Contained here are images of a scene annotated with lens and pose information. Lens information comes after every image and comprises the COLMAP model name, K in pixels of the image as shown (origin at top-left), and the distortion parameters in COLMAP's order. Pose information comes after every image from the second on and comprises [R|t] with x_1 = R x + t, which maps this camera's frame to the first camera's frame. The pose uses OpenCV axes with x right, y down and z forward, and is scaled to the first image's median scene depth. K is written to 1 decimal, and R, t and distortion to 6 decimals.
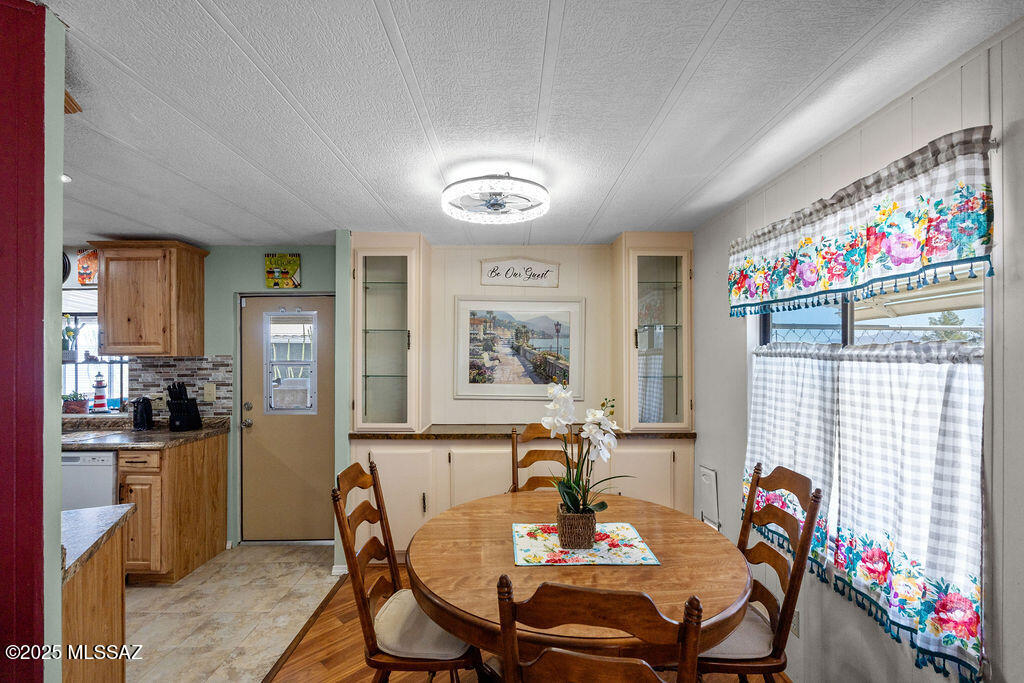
lens RADIAL K [[447.2, 0, 506.2], [0, 447.2, 350.7], [0, 0, 1]] dist [-0.002400, -0.000590]
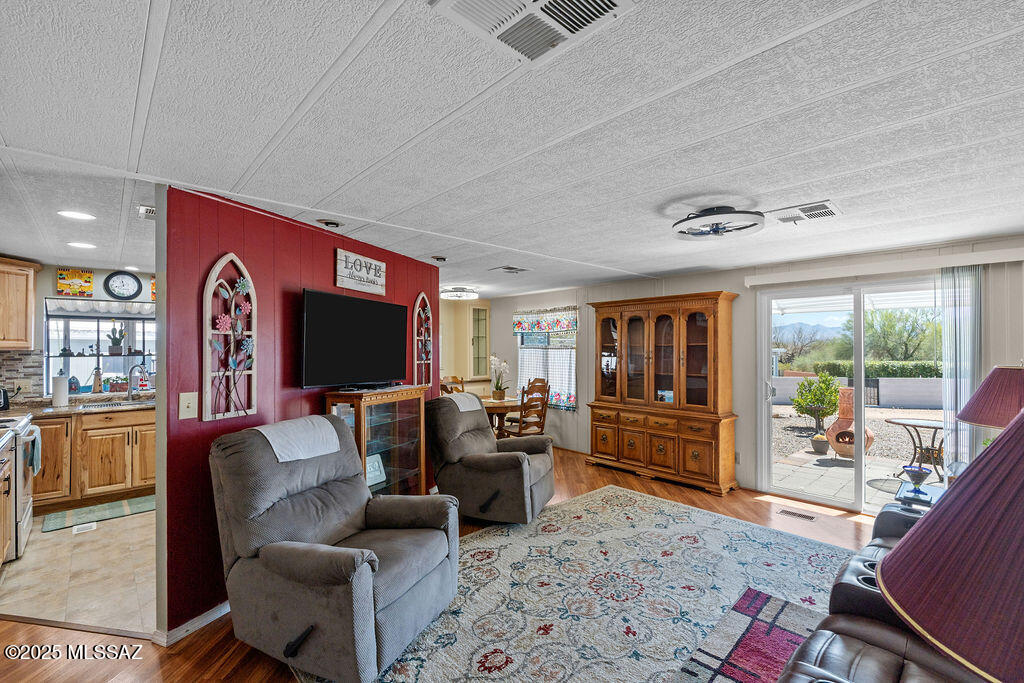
lens RADIAL K [[447.2, 0, 506.2], [0, 447.2, 350.7], [0, 0, 1]] dist [-0.002400, -0.000590]
pose [[0.733926, -0.001271, 0.679228, -1.137001], [-0.001646, 0.999992, 0.003650, 0.009362], [-0.679227, -0.003797, 0.733918, -0.846533]]
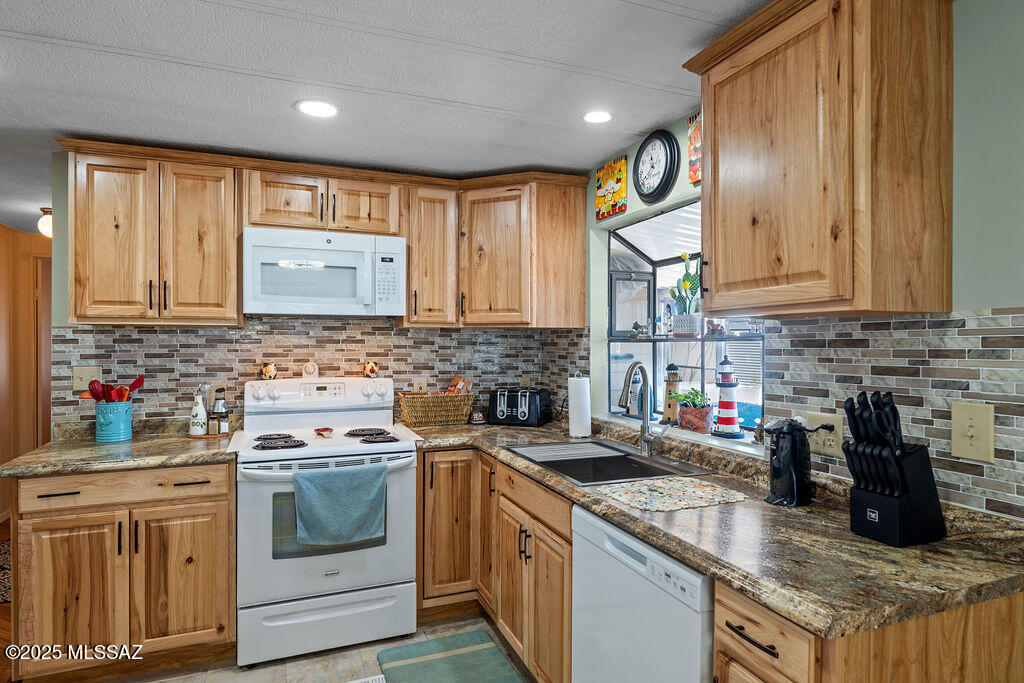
lens RADIAL K [[584.7, 0, 512.0], [0, 584.7, 341.5], [0, 0, 1]] dist [0.001221, 0.000054]
pose [[0.382379, 0.004803, -0.923993, -0.429347], [0.002068, 0.999980, 0.006054, 0.030268], [0.924003, -0.004226, 0.382361, 0.575678]]
